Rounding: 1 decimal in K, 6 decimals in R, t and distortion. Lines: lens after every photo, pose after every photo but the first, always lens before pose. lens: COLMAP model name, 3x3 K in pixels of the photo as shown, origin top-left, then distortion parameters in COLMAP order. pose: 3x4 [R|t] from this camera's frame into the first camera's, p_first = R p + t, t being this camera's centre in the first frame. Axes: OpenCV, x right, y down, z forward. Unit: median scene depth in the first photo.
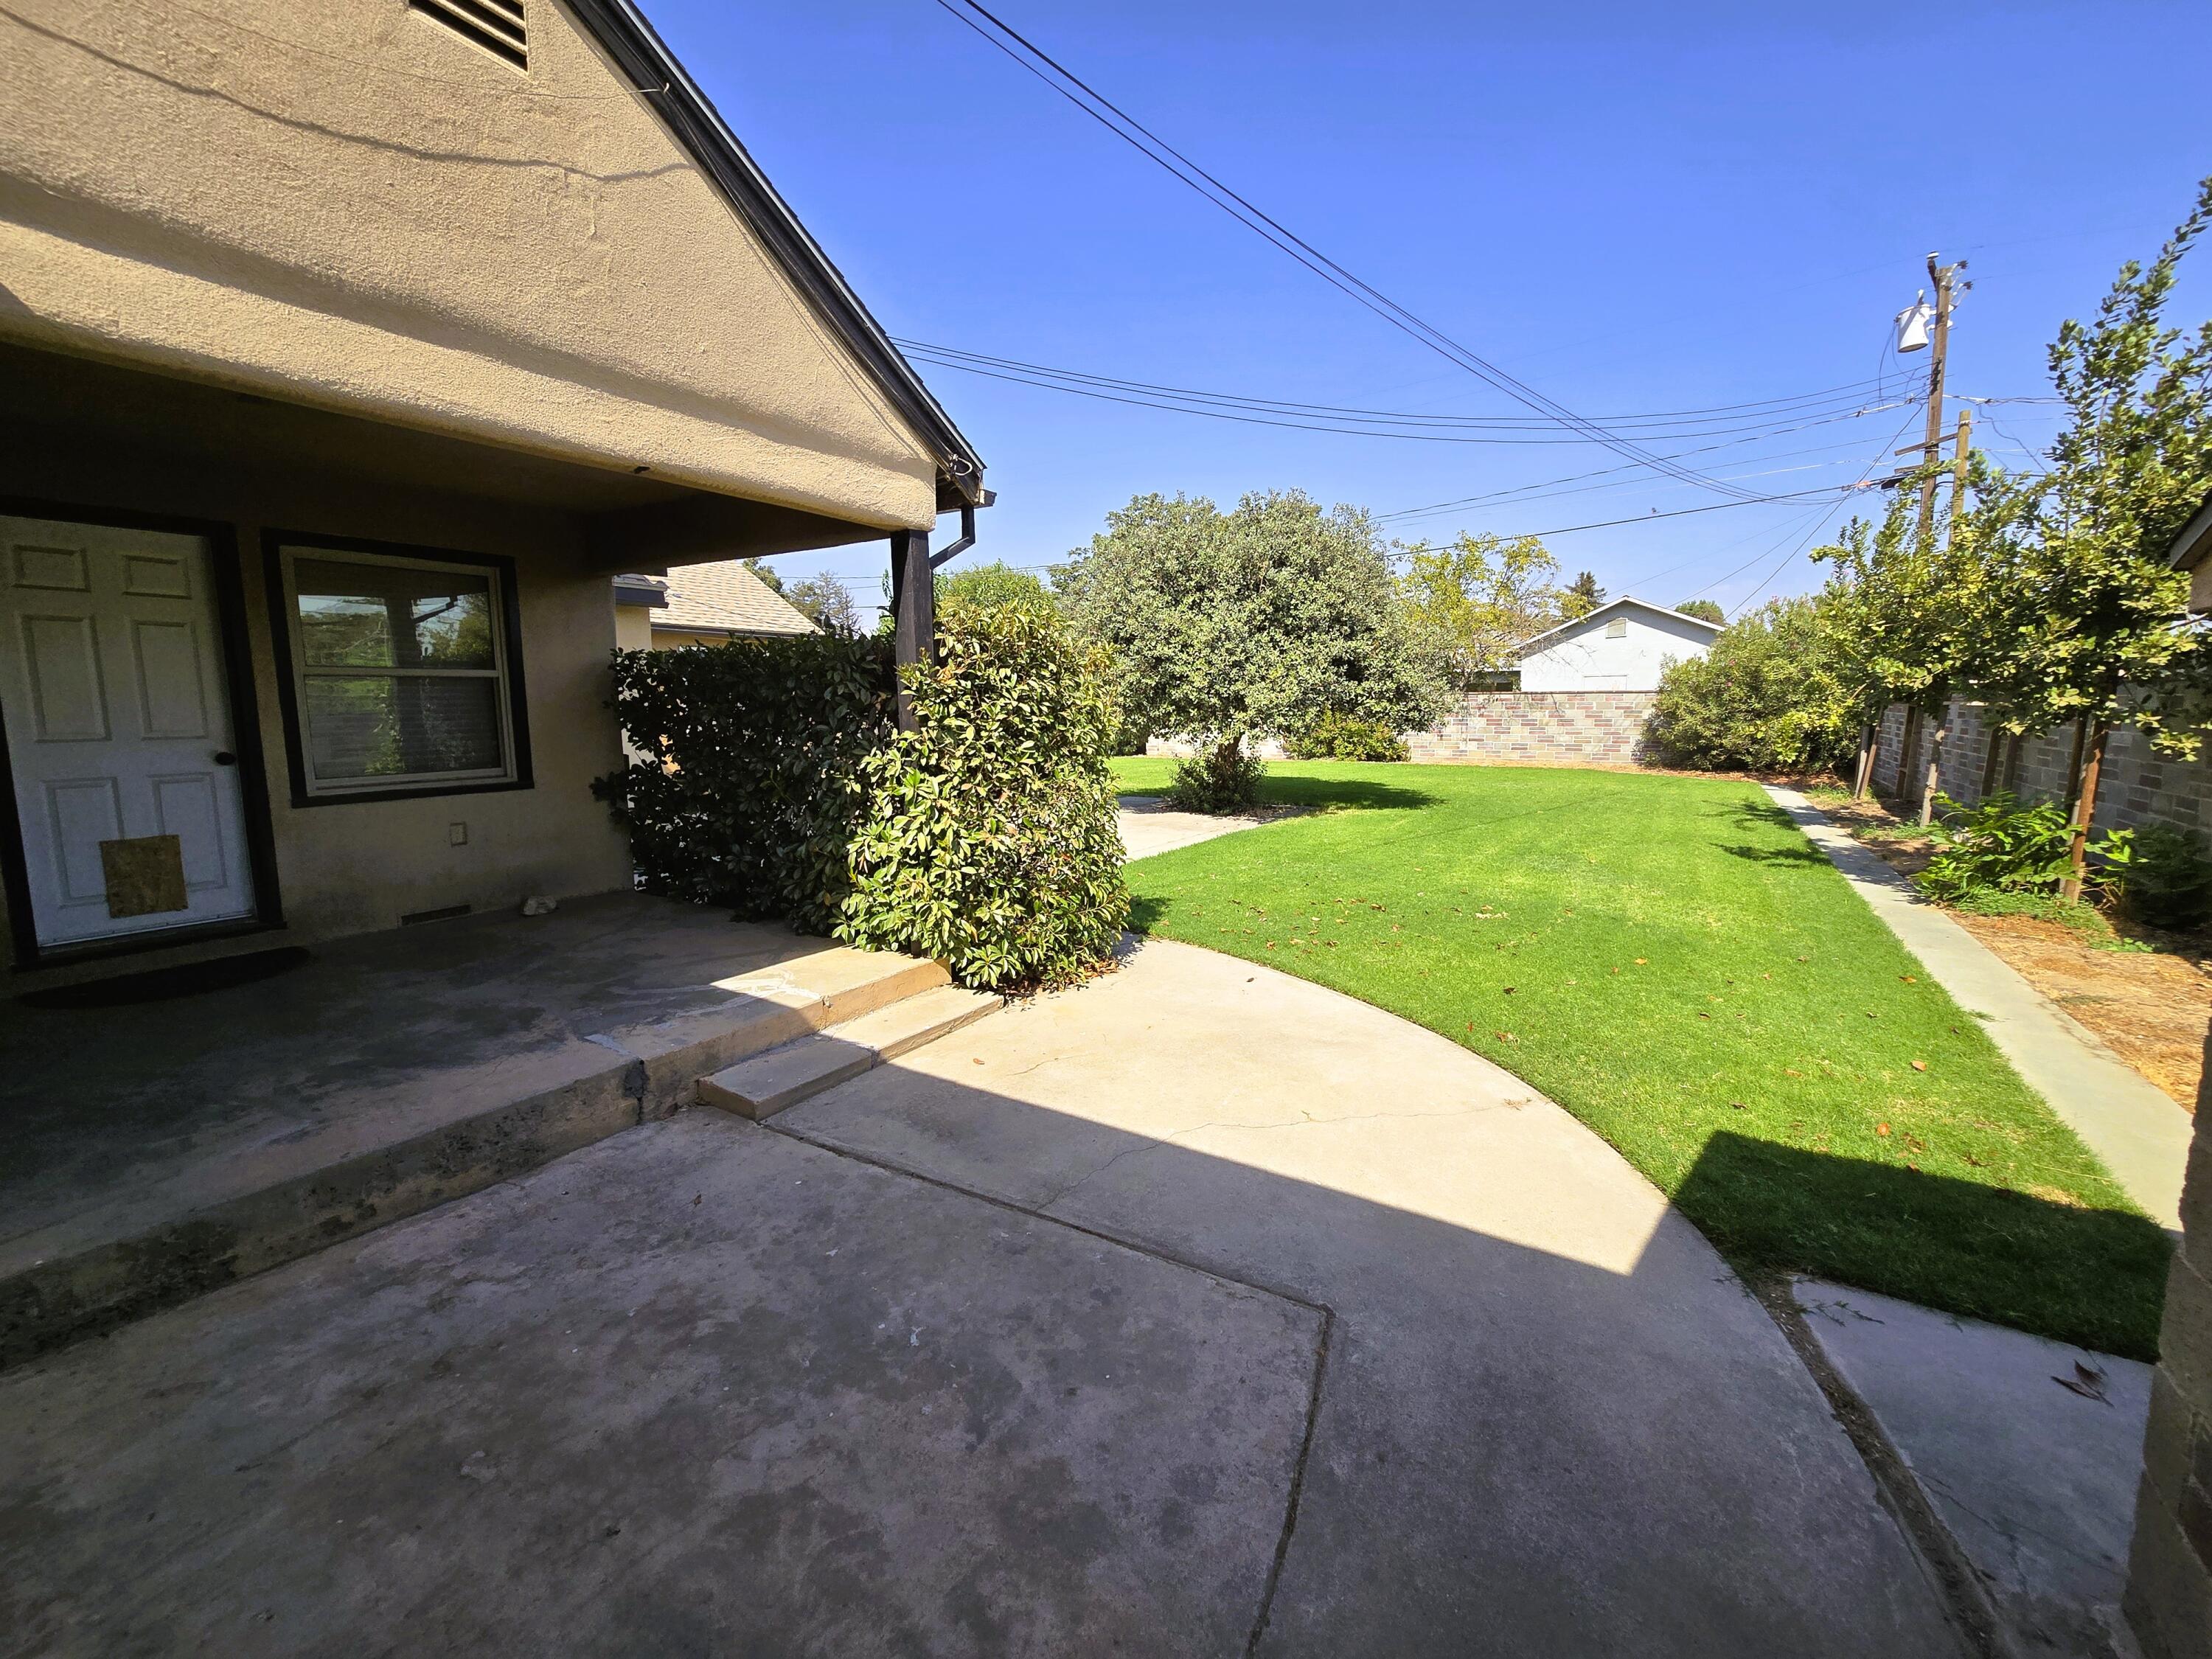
lens RADIAL K [[906.5, 0, 1112.5], [0, 906.5, 815.1], [0, 0, 1]] dist [-0.000671, 0.000101]
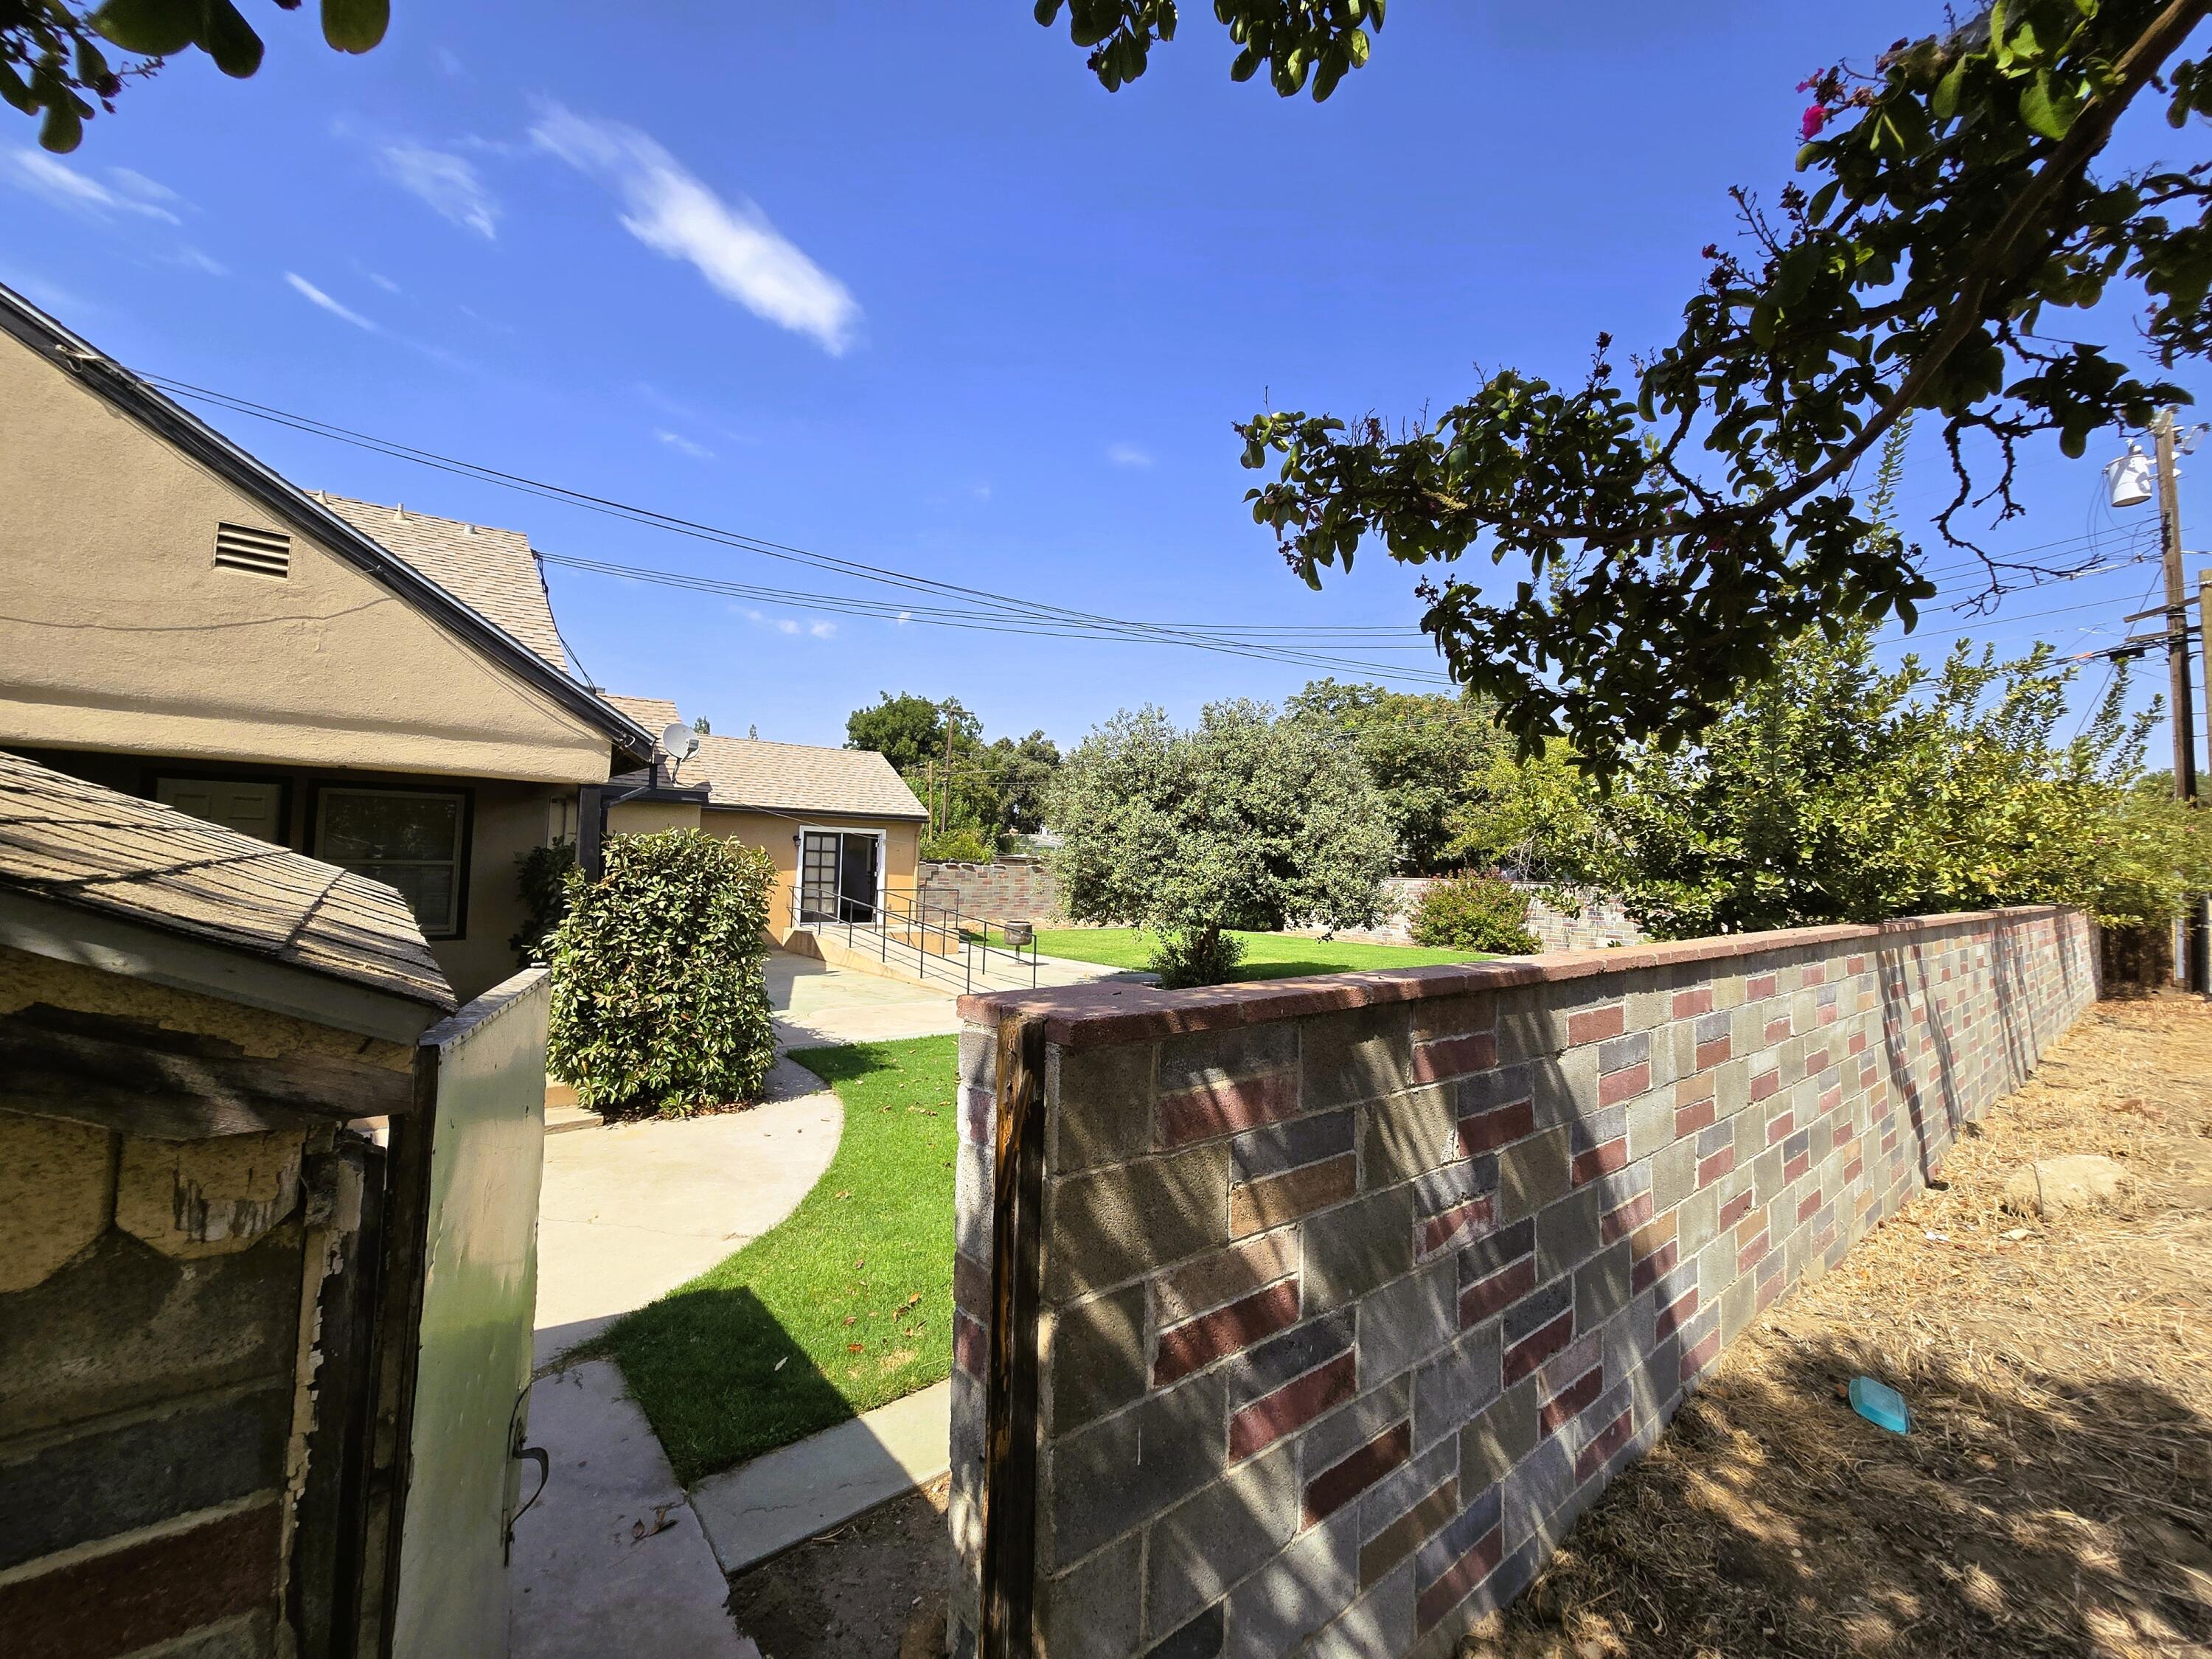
lens RADIAL K [[908.8, 0, 1110.4], [0, 908.8, 816.2], [0, 0, 1]] dist [-0.000108, -0.000610]
pose [[0.949192, 0.017122, -0.314232, 0.414806], [-0.072549, 0.983528, -0.165557, -0.029729], [0.306221, 0.179943, 0.934799, -0.049089]]
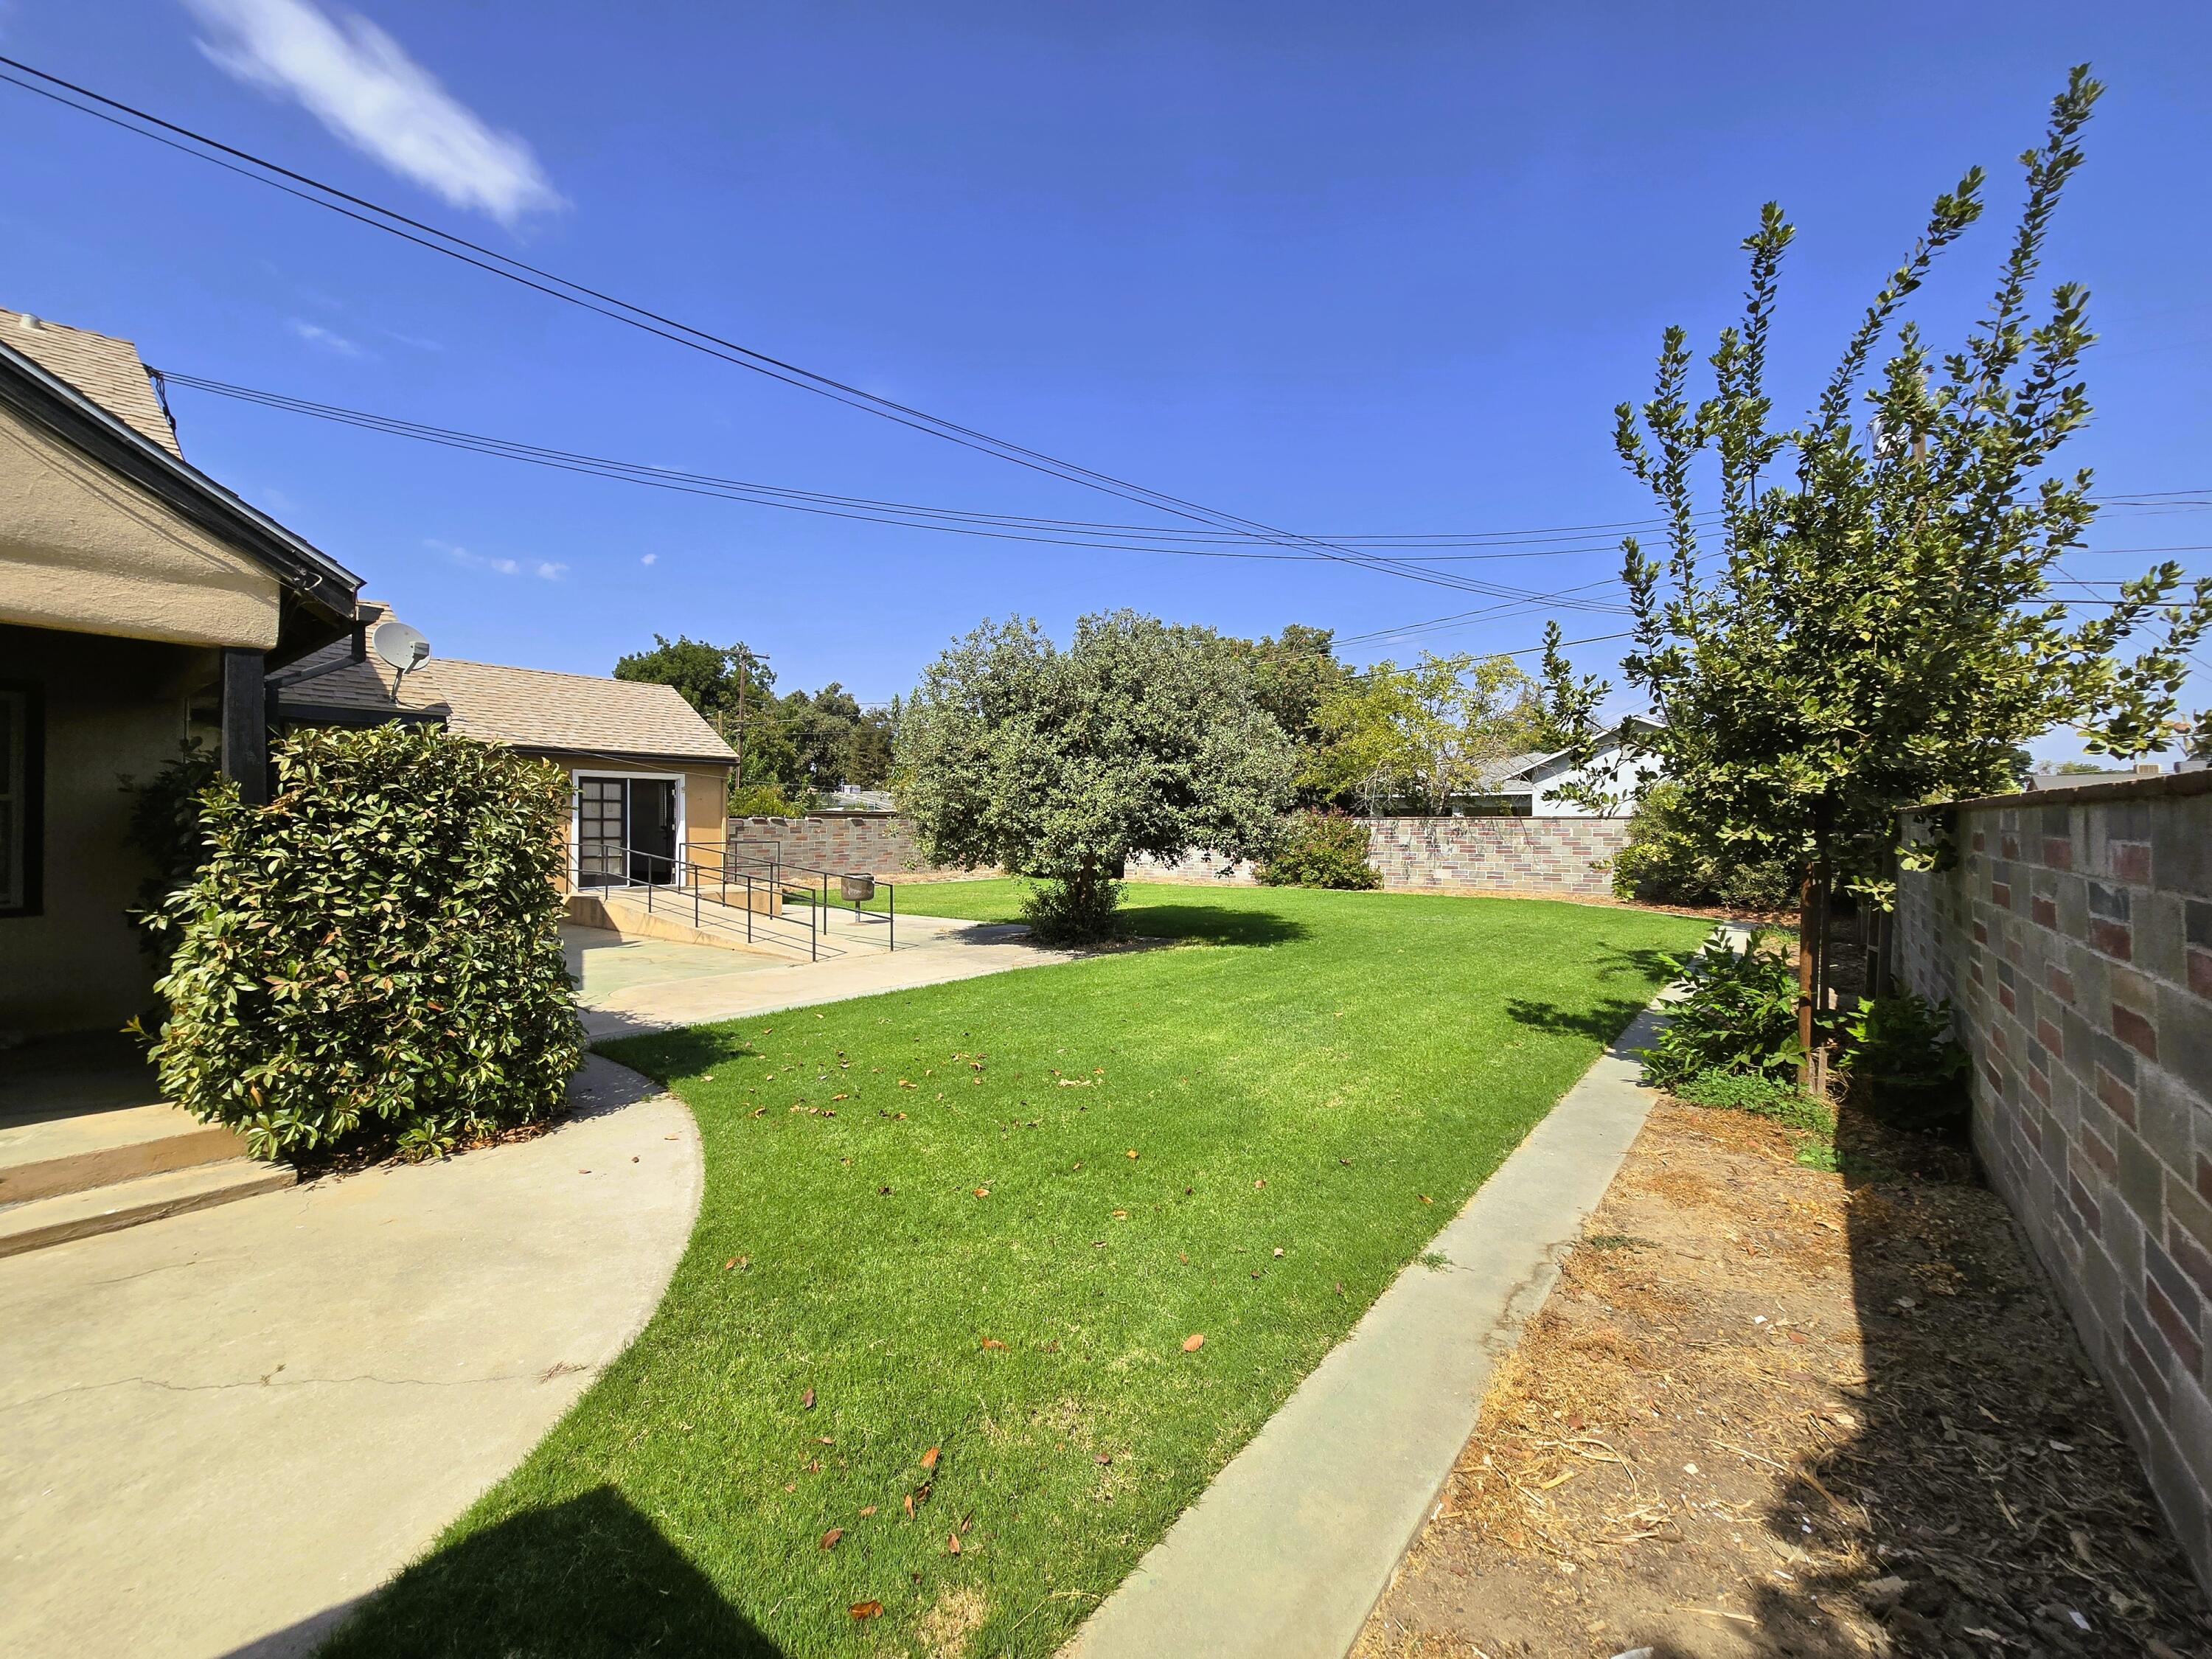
lens RADIAL K [[908.8, 0, 1110.4], [0, 908.8, 816.2], [0, 0, 1]] dist [-0.000108, -0.000610]
pose [[0.994884, 0.004461, -0.100922, 0.297277], [-0.017735, 0.991222, -0.131016, -0.014053], [0.099452, 0.132136, 0.986230, 0.074778]]
